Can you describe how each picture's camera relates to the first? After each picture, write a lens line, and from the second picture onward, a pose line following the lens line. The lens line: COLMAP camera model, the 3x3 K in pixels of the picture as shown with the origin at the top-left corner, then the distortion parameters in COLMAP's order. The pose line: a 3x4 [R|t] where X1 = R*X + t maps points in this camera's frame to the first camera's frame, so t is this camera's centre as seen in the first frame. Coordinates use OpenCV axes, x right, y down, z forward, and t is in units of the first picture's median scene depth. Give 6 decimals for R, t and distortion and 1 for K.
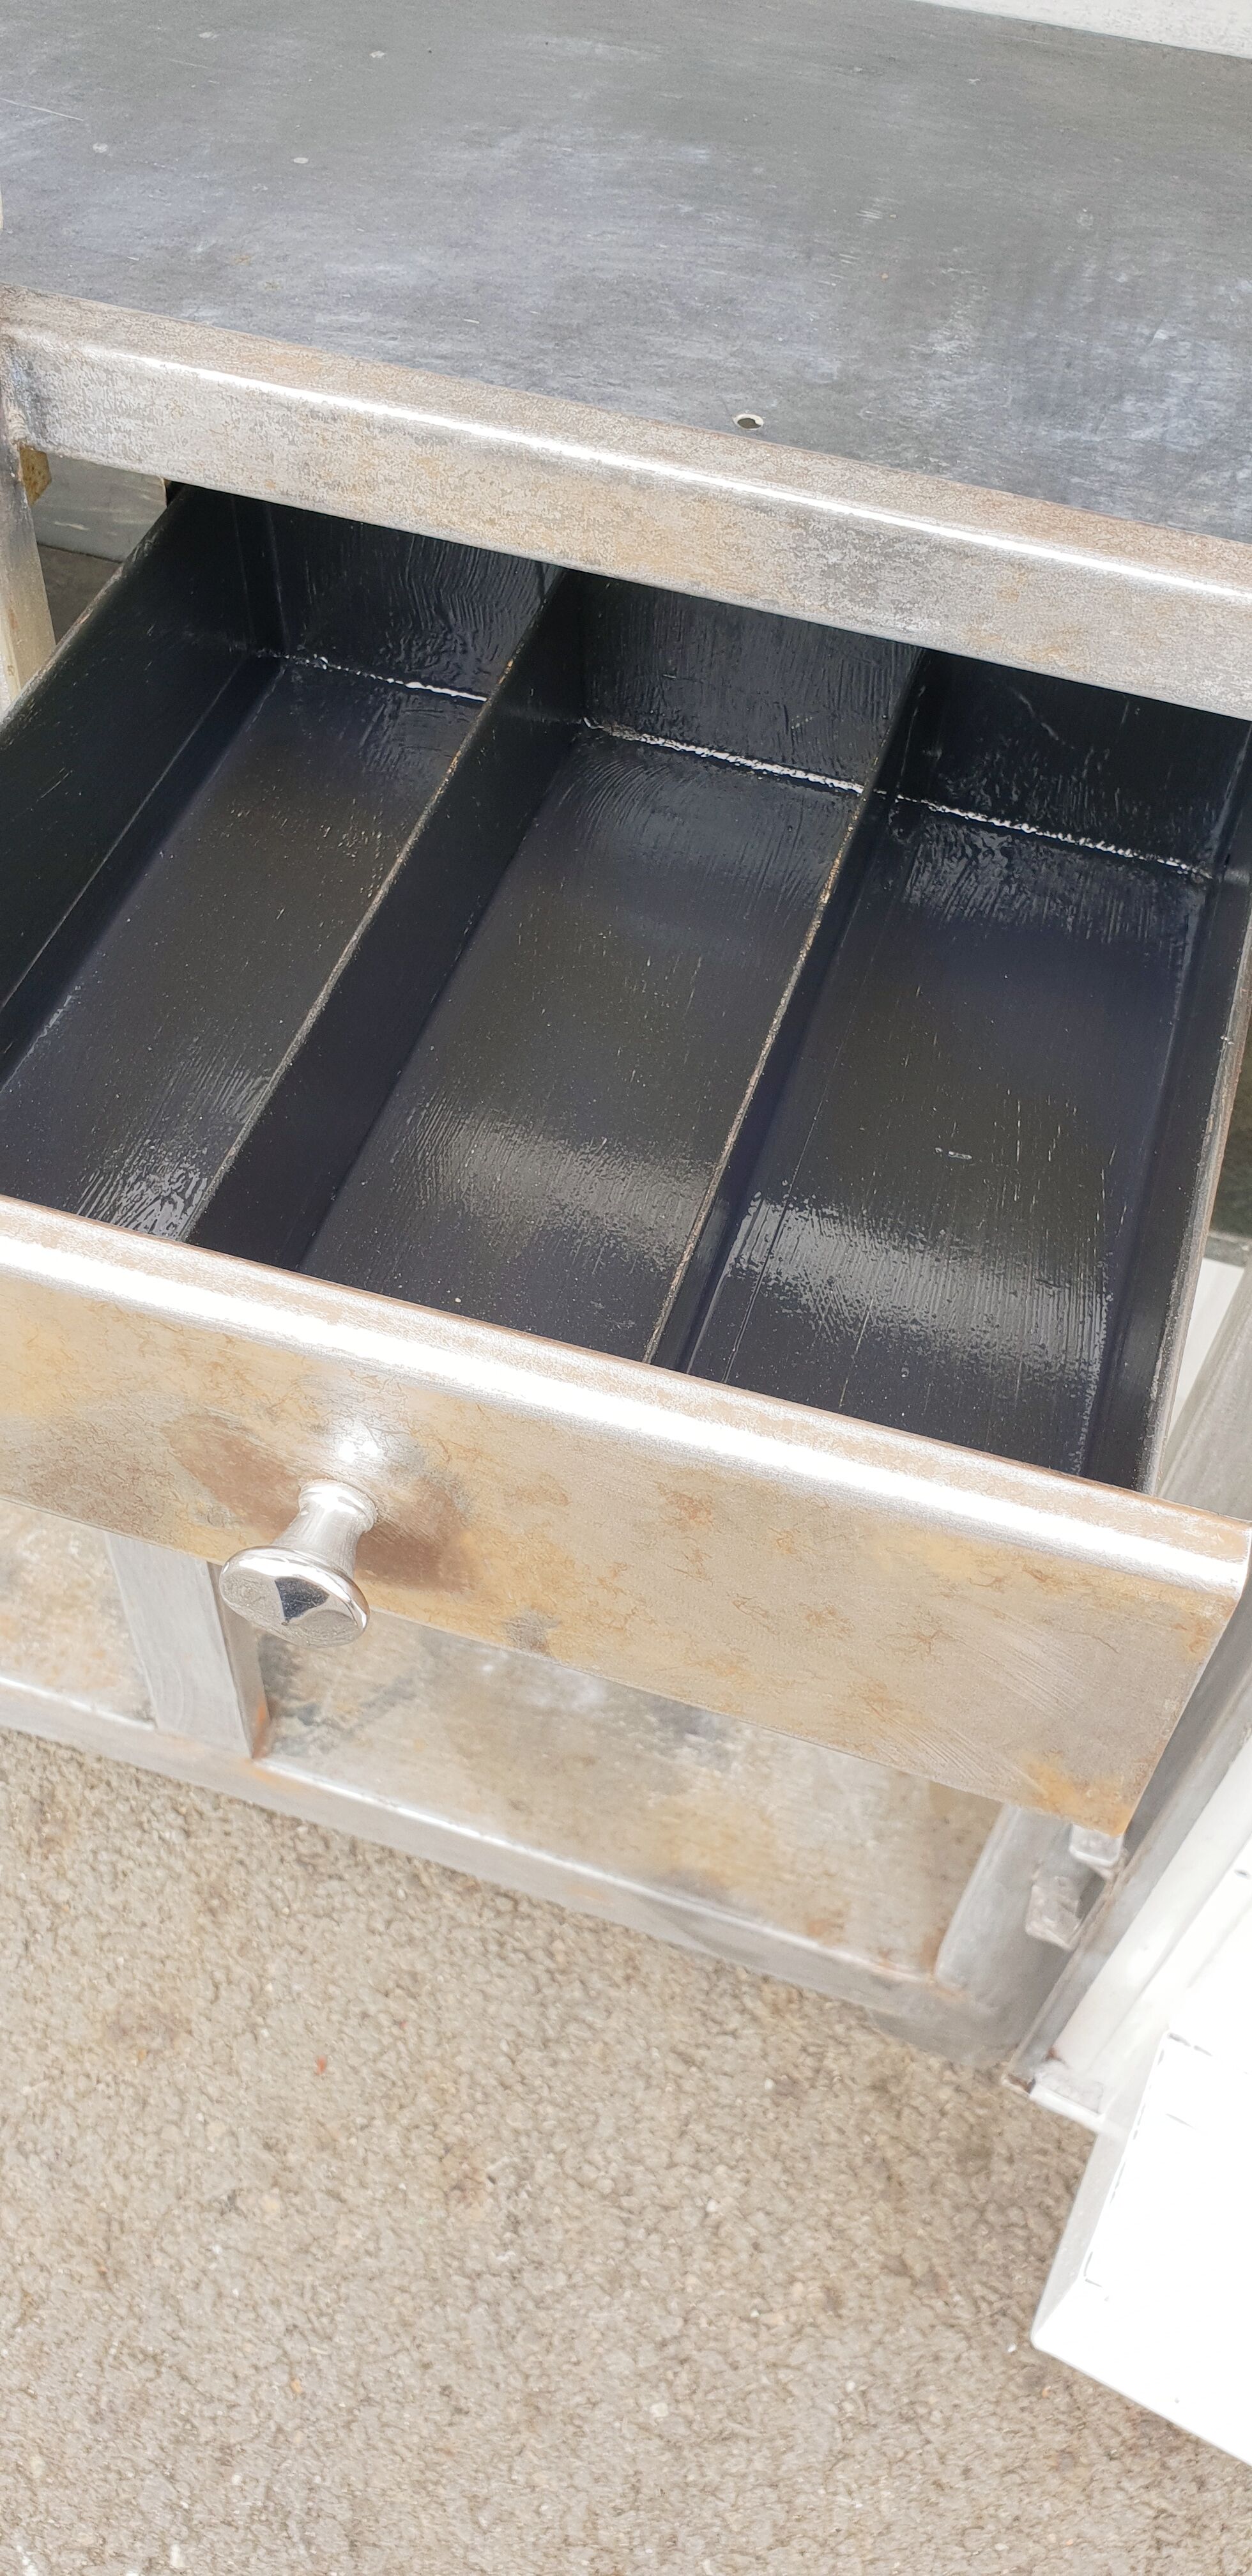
lens RADIAL K [[2051.9, 0, 651.2], [0, 2051.9, 1292.9], [0, 0, 1]] dist [0.002033, 0.023633]
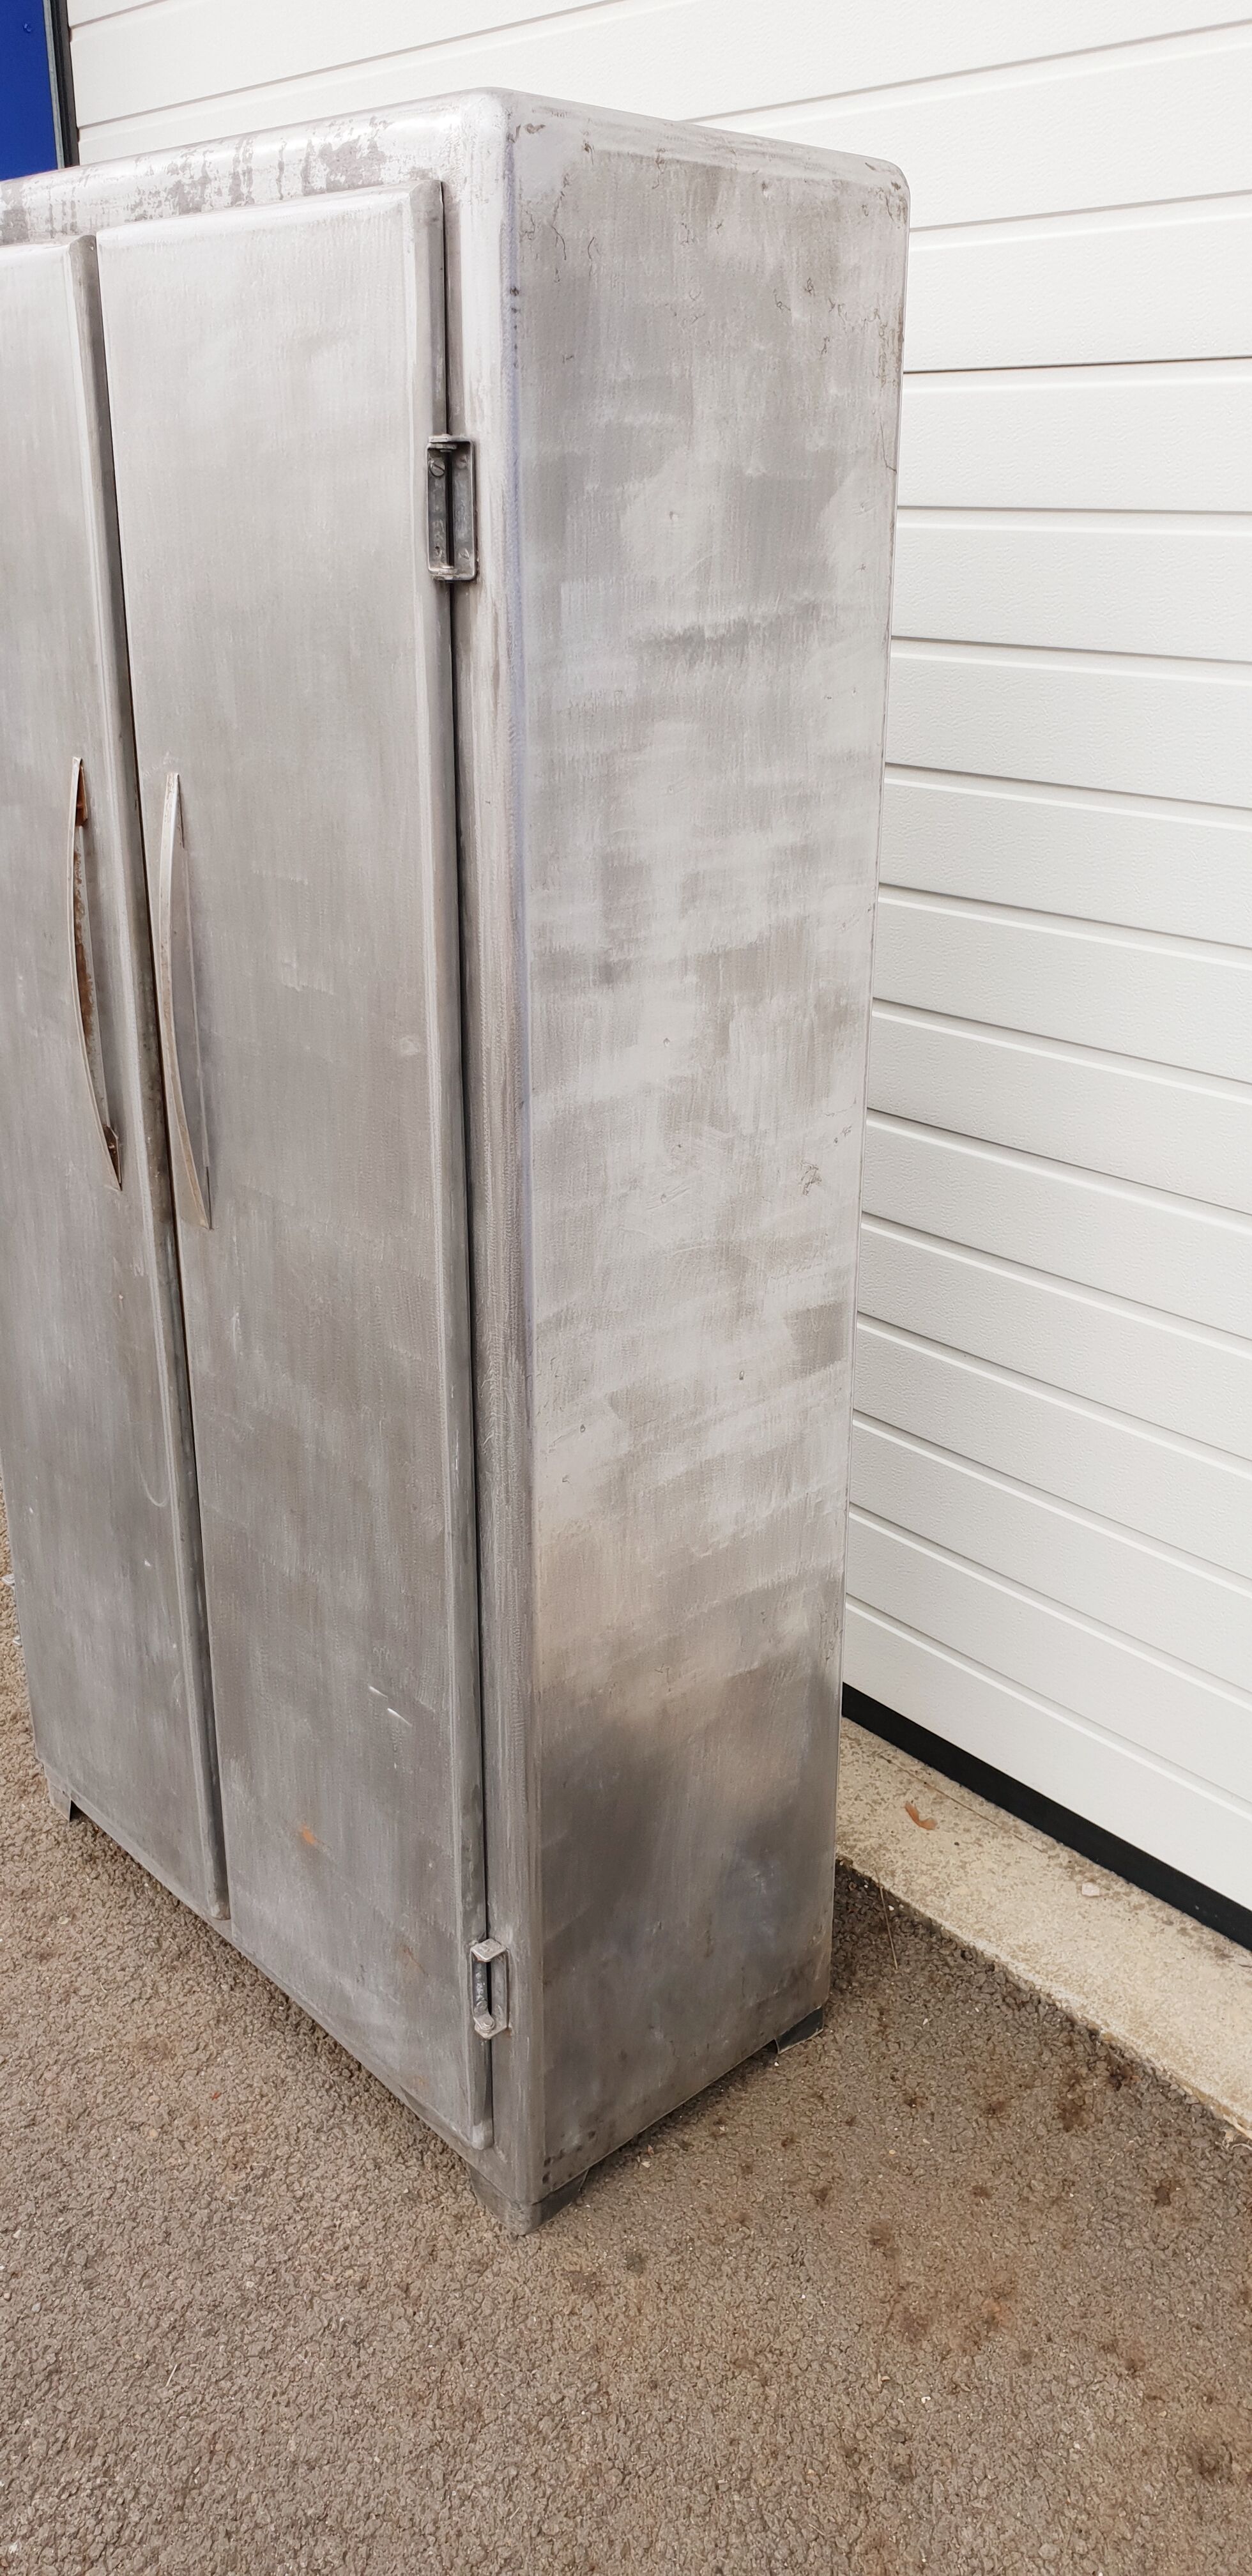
lens RADIAL K [[2051.9, 0, 627.2], [0, 2051.9, 1235.1], [0, 0, 1]] dist [0.002033, 0.023633]
pose [[0.863937, 0.122998, -0.488349, 1.111822], [-0.362028, 0.825770, -0.432481, 0.453499], [0.350069, 0.550432, 0.757942, -0.821313]]
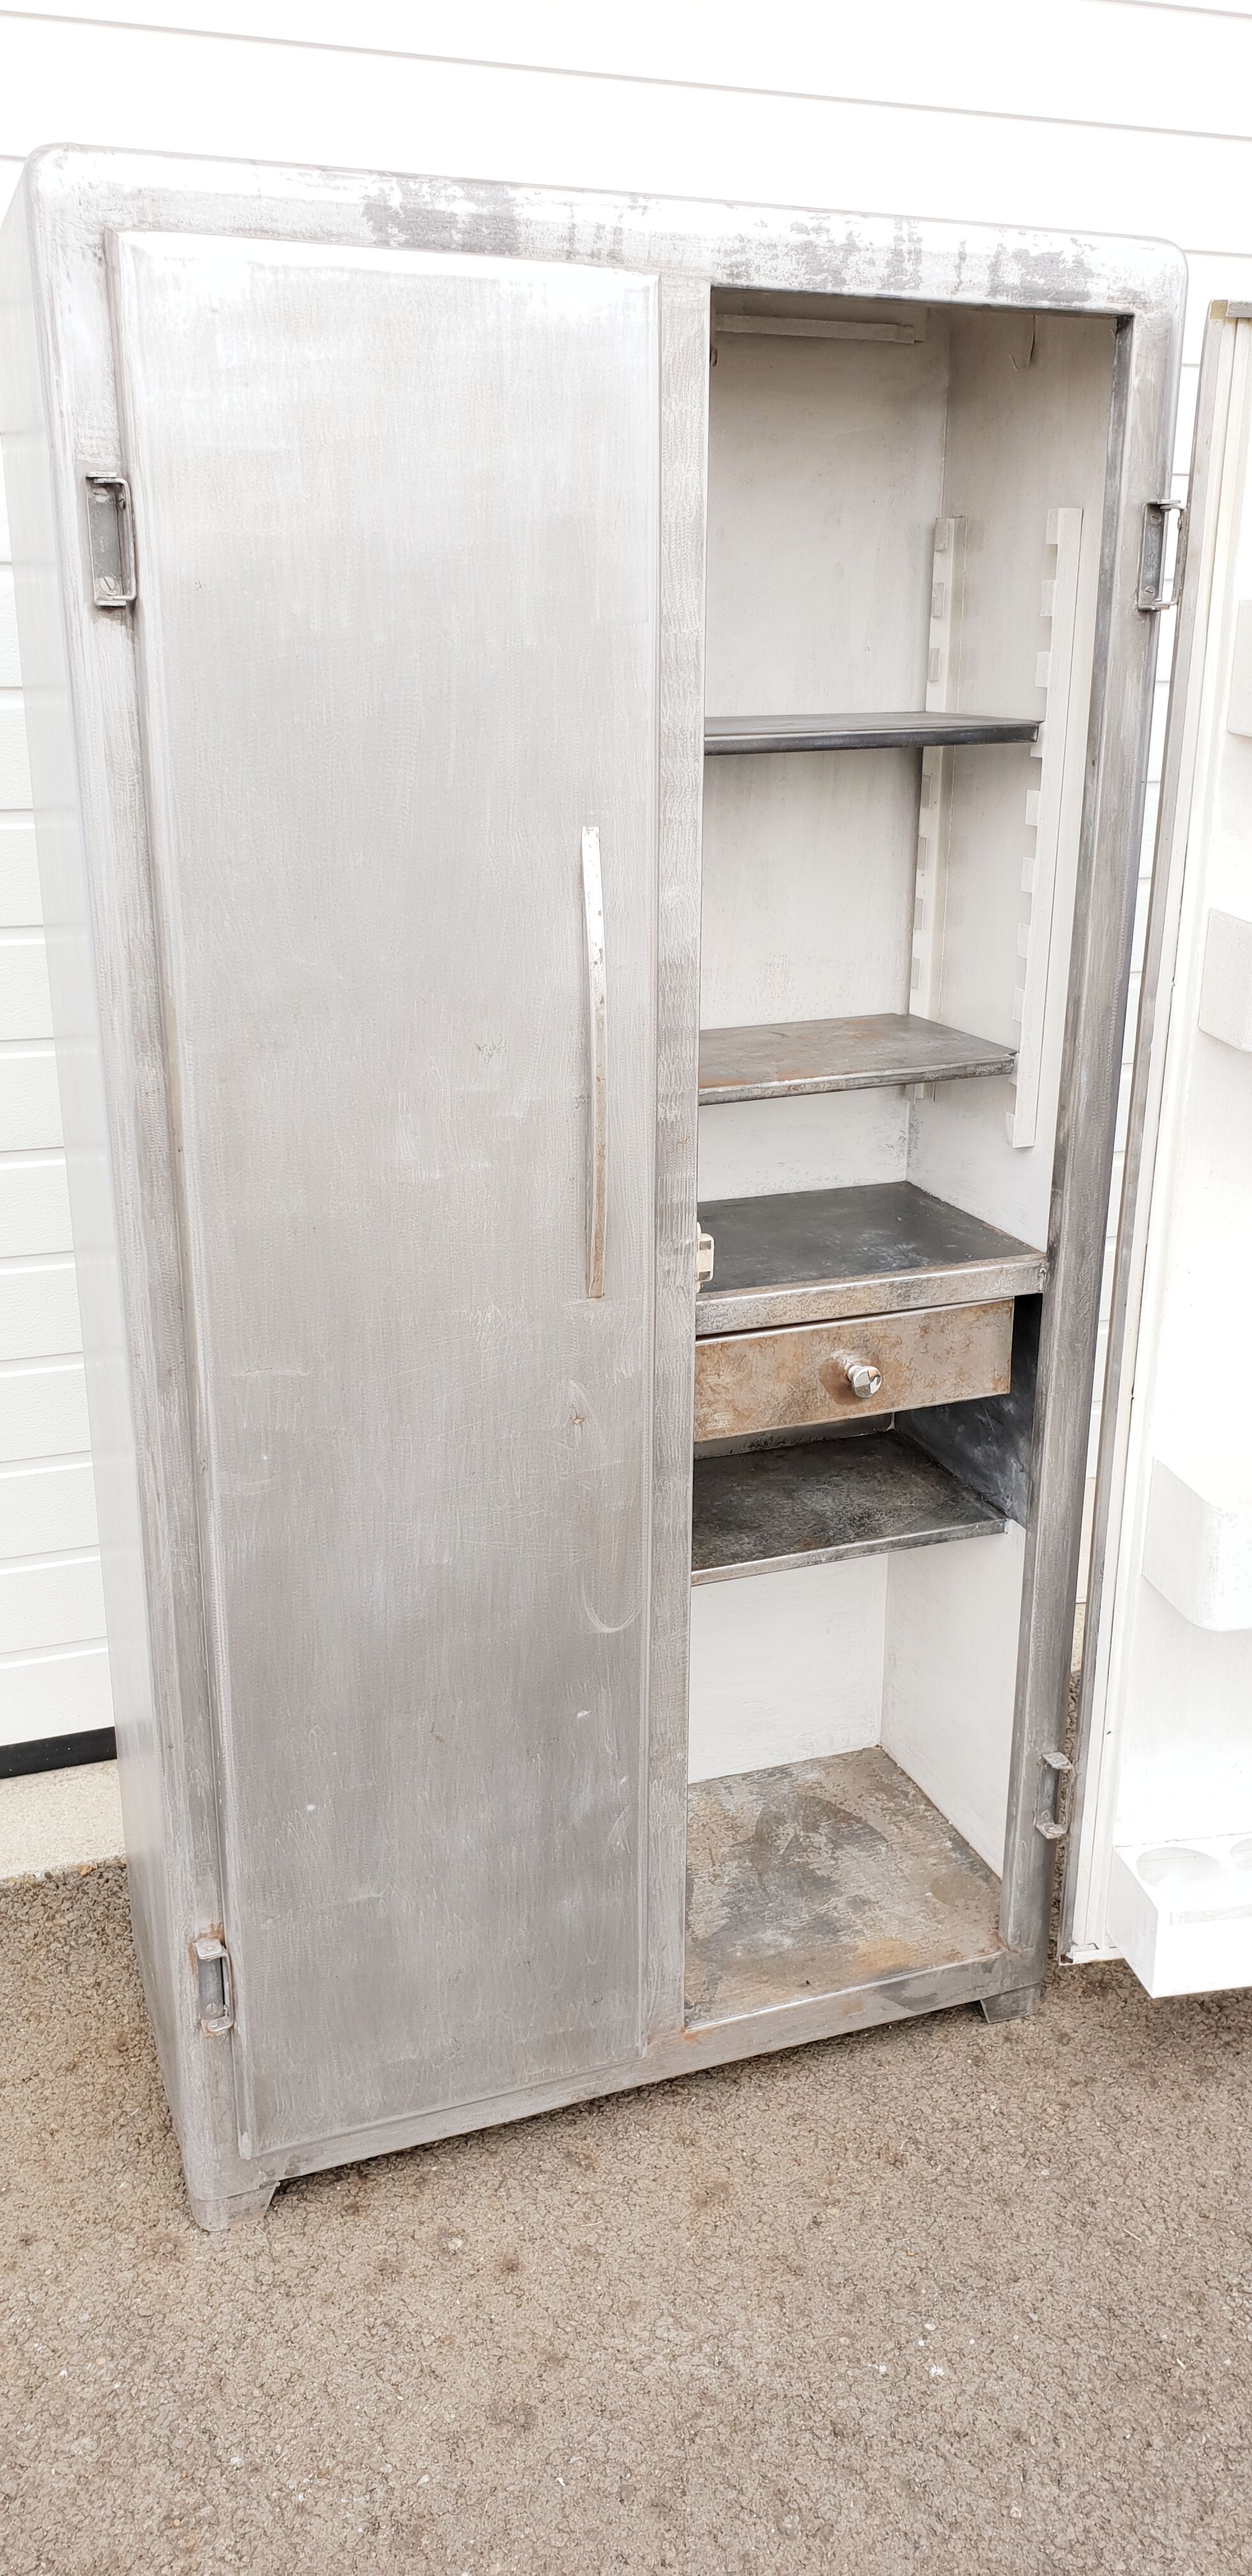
lens RADIAL K [[2051.9, 0, 651.3], [0, 2051.9, 1266.4], [0, 0, 1]] dist [0.002033, 0.023633]
pose [[0.780738, -0.238311, 0.577630, -1.283614], [0.508741, 0.779169, -0.366167, 0.403625], [-0.362809, 0.579745, 0.729565, -0.867955]]
